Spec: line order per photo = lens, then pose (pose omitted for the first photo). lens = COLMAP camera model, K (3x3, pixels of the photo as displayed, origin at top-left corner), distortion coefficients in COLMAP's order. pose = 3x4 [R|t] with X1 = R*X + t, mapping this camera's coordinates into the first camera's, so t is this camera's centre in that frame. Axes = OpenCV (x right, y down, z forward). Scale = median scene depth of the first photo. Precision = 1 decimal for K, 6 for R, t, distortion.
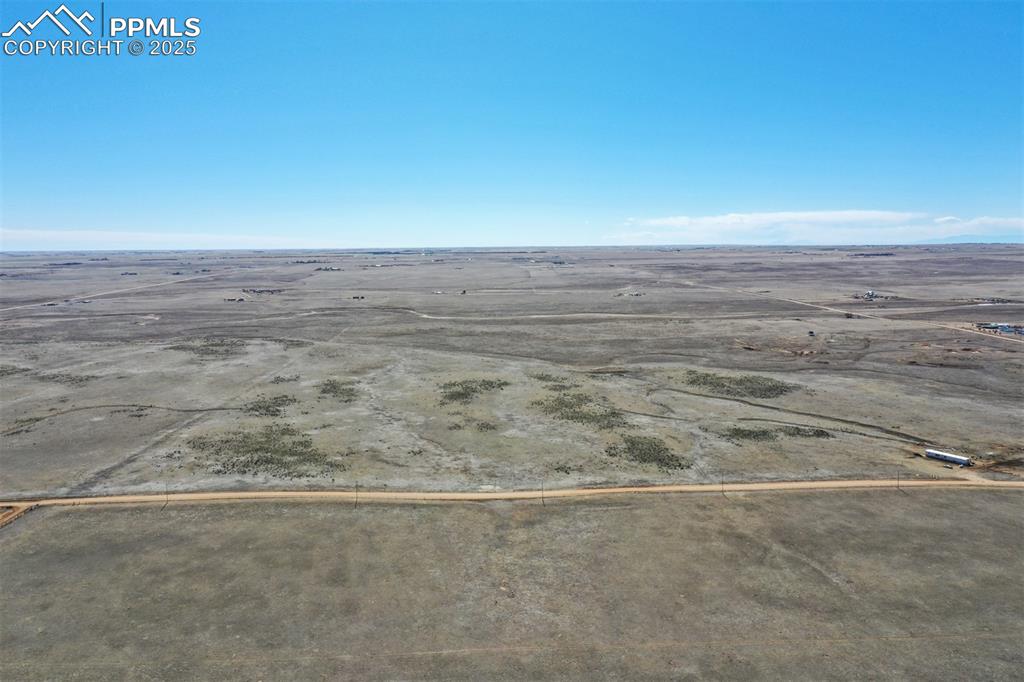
lens RADIAL K [[804.5, 0, 513.8], [0, 804.5, 343.3], [0, 0, 1]] dist [0.008730, -0.000933]
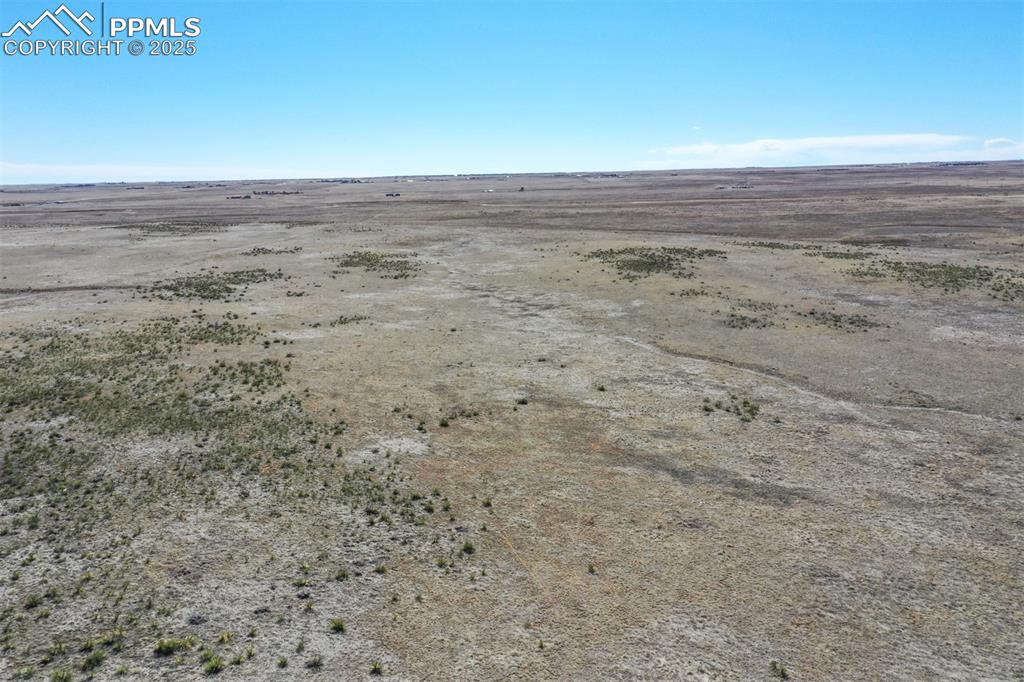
lens RADIAL K [[813.6, 0, 514.2], [0, 813.6, 322.5], [0, 0, 1]] dist [0.019990, -0.006550]
pose [[0.999307, -0.004464, -0.036958, -0.096944], [0.006630, 0.998253, 0.058705, 0.053774], [0.036632, -0.058909, 0.997591, 0.424186]]
